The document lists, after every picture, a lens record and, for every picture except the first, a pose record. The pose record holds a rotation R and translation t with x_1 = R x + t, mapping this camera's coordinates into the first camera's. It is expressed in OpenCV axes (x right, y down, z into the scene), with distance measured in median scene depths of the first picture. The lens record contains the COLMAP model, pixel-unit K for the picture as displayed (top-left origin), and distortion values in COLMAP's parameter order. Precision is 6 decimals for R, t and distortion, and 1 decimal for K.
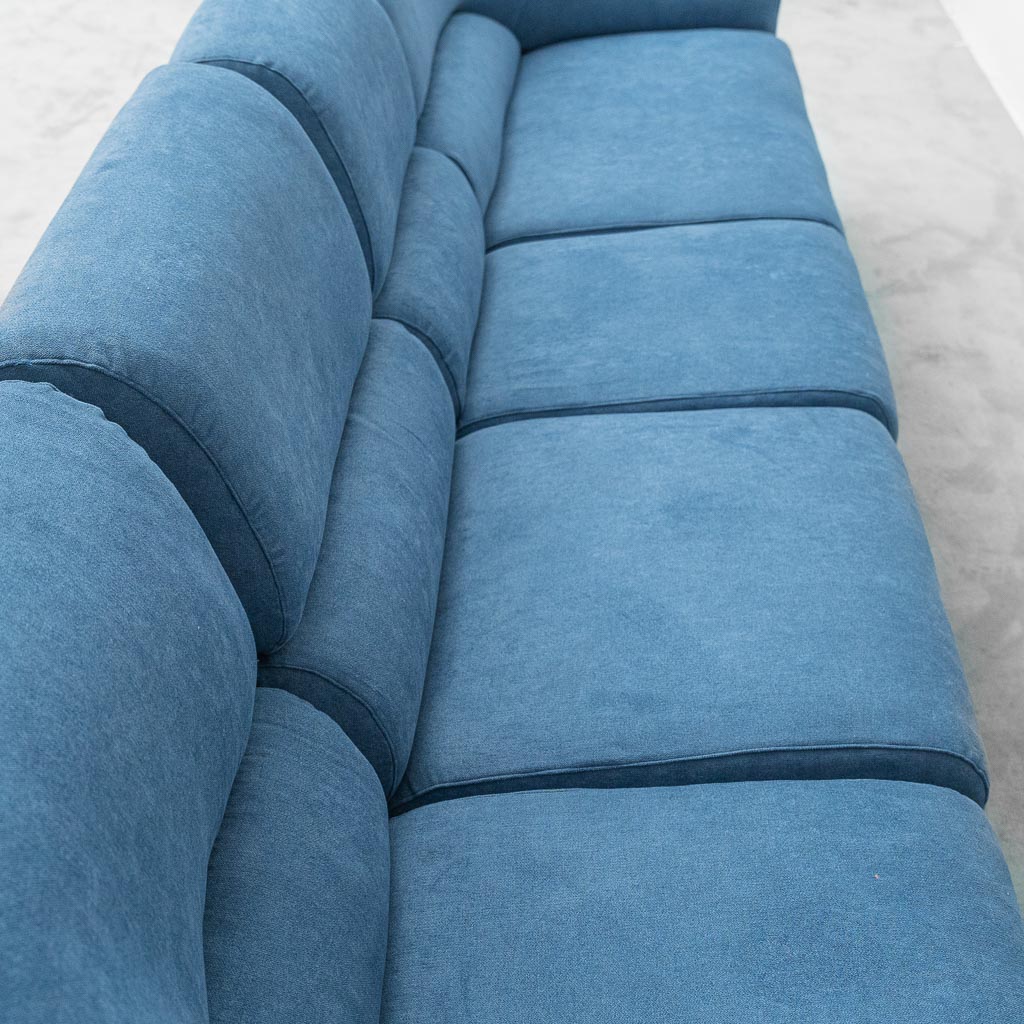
lens RADIAL K [[1730.4, 0, 512.0], [0, 1730.4, 512.6], [0, 0, 1]] dist [-0.085799, 0.000000]
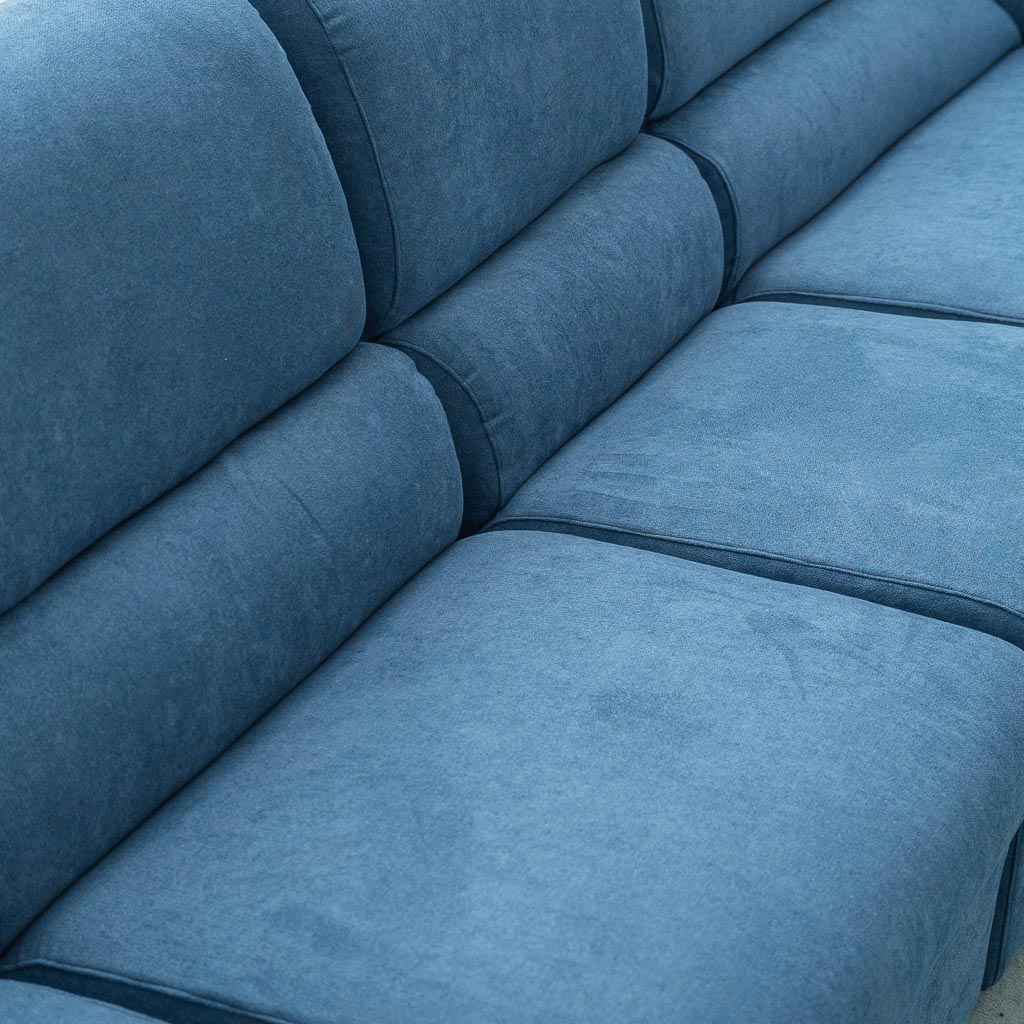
lens RADIAL K [[2406.4, 0, 512.2], [0, 2406.4, 510.8], [0, 0, 1]] dist [0.144090, 0.000000]
pose [[0.882340, 0.241162, -0.404125, 0.384052], [-0.261231, 0.965260, 0.005667, -0.062743], [0.391452, 0.100570, 0.914686, 0.097393]]
